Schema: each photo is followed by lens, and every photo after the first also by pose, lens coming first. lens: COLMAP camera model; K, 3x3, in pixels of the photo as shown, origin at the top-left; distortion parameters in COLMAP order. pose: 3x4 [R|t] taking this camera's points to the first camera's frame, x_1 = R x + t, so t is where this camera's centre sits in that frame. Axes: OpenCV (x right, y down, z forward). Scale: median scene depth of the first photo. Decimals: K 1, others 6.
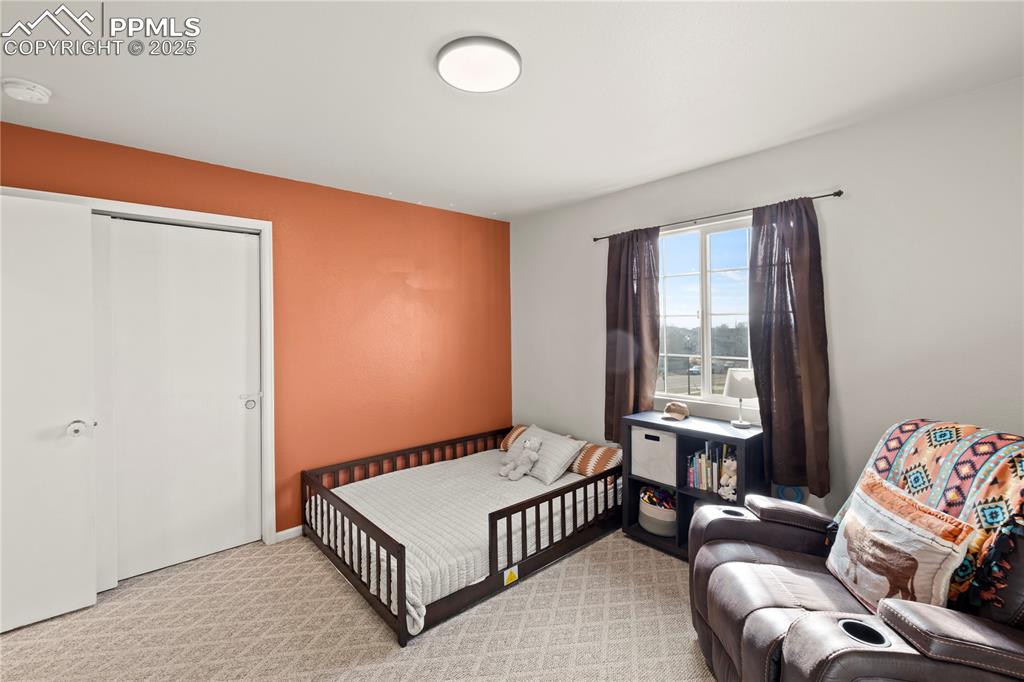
lens RADIAL K [[435.3, 0, 506.8], [0, 435.3, 321.7], [0, 0, 1]] dist [0.001242, -0.000039]
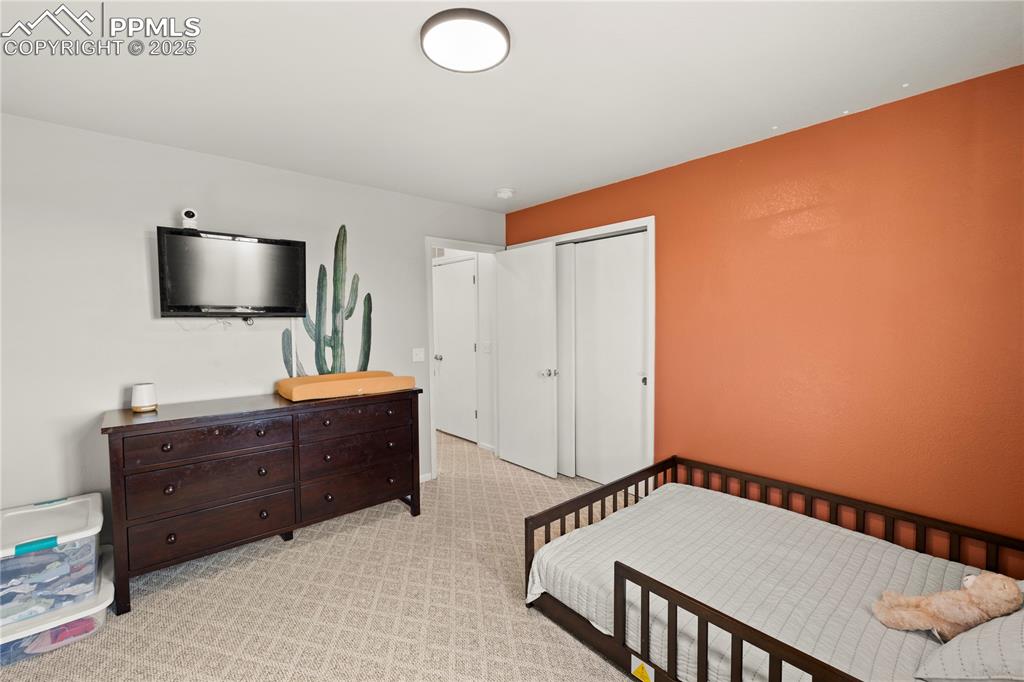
lens RADIAL K [[434.8, 0, 511.9], [0, 434.8, 336.0], [0, 0, 1]] dist [-0.000016, -0.000046]
pose [[-0.003889, 0.048568, -0.998812, 0.787823], [0.022650, 0.998568, 0.048468, 0.009054], [0.999736, -0.022435, -0.004983, 0.934692]]
